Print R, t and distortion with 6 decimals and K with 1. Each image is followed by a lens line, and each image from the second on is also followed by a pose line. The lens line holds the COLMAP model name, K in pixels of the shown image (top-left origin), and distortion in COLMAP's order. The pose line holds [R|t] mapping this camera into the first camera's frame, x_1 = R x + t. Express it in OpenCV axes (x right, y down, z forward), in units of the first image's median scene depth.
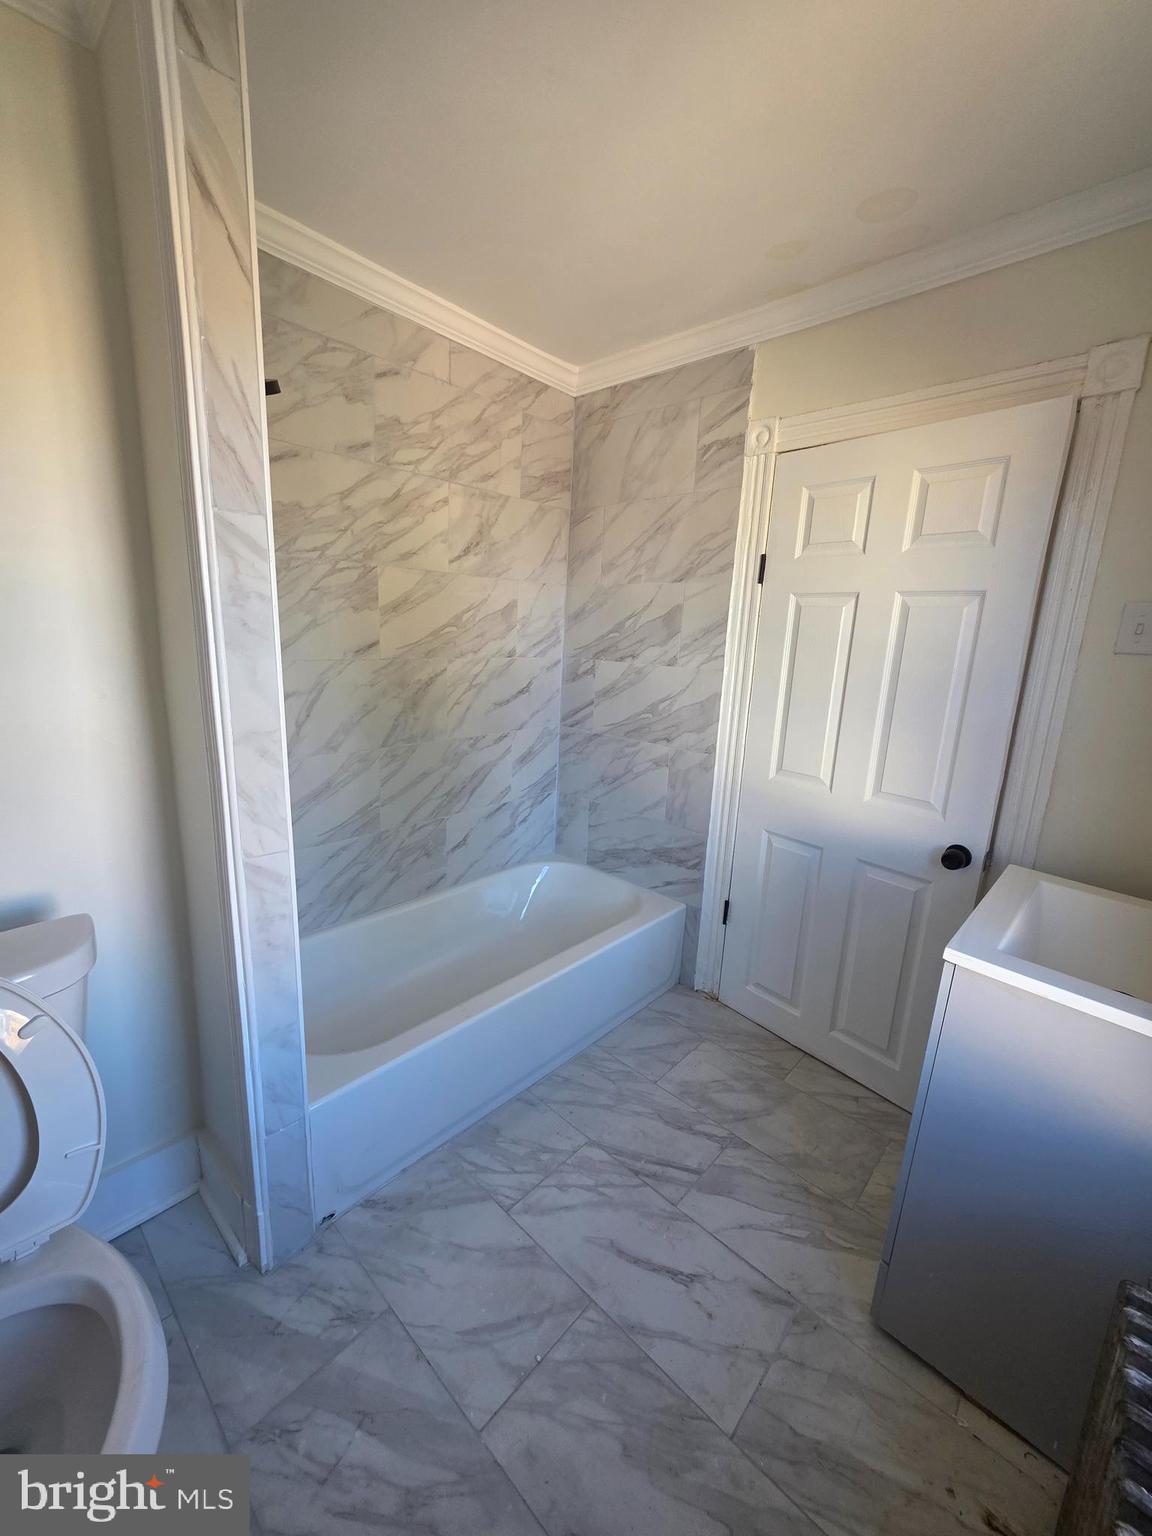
lens RADIAL K [[607.6, 0, 581.5], [0, 607.6, 767.8], [0, 0, 1]] dist [0.003361, 0.000464]
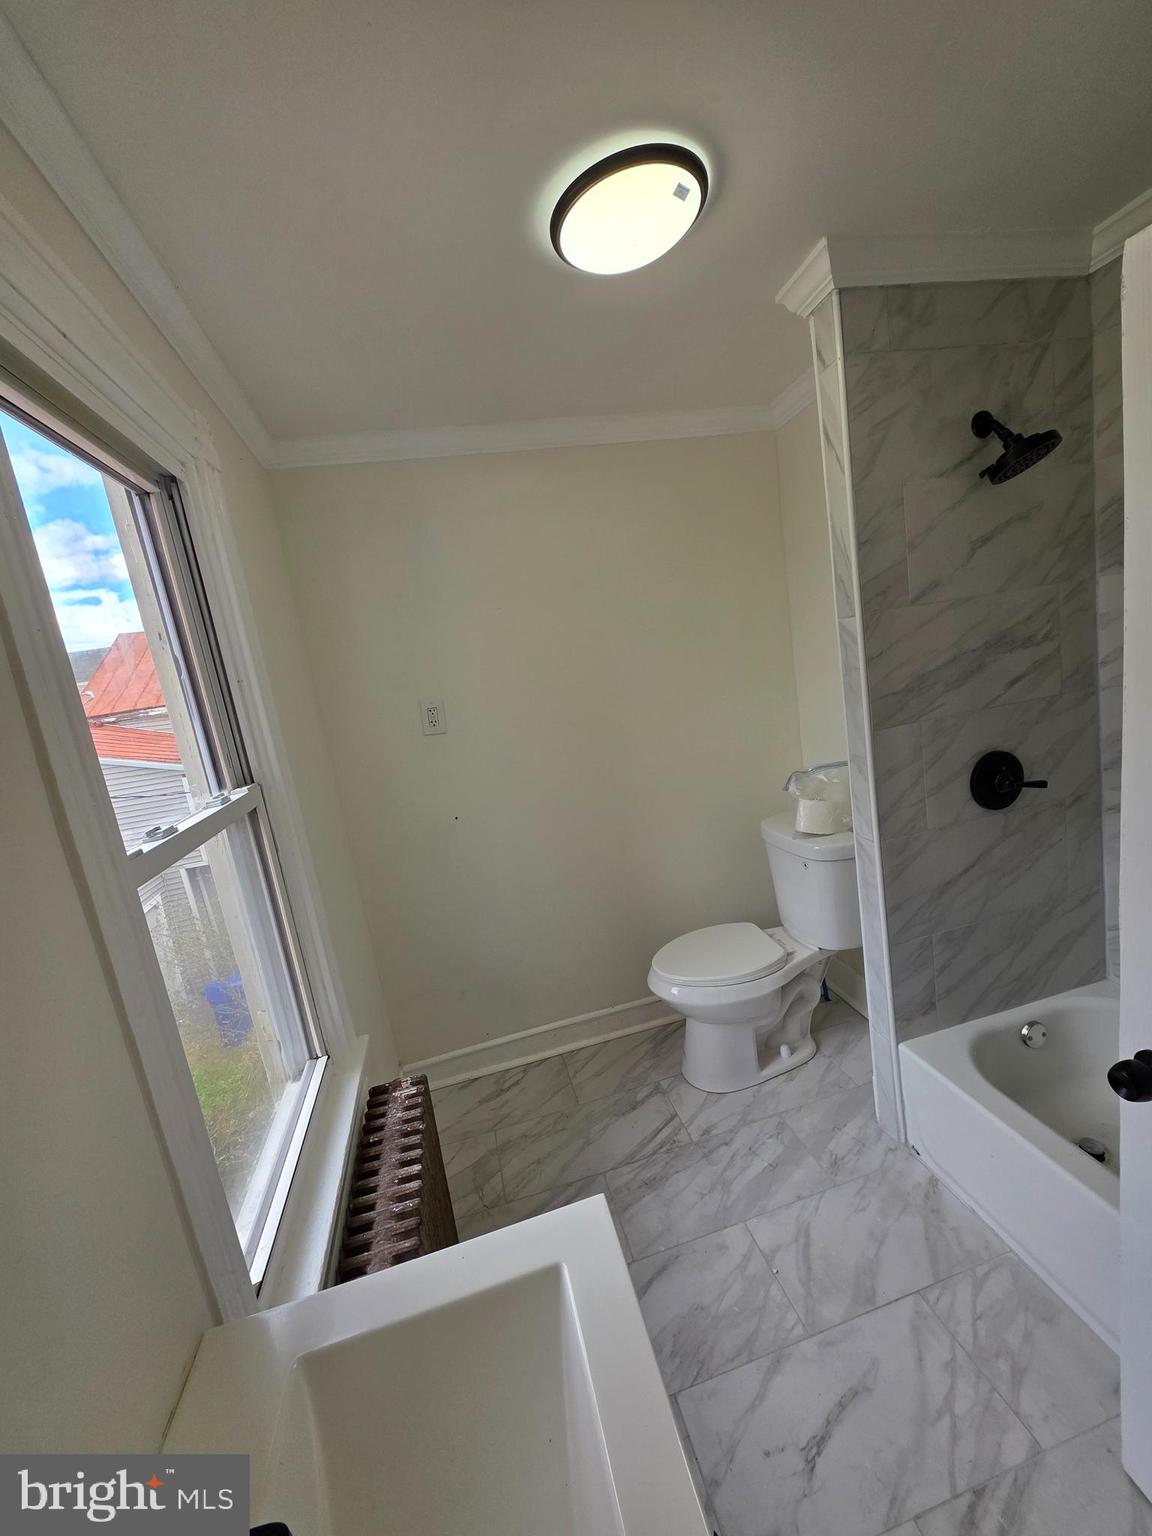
lens RADIAL K [[607.6, 0, 578.7], [0, 607.6, 765.8], [0, 0, 1]] dist [0.003361, 0.000464]
pose [[-0.555187, 0.181456, -0.811691, 0.958014], [-0.058341, 0.965011, 0.255636, -0.337314], [0.829677, 0.189280, -0.525175, 1.081522]]
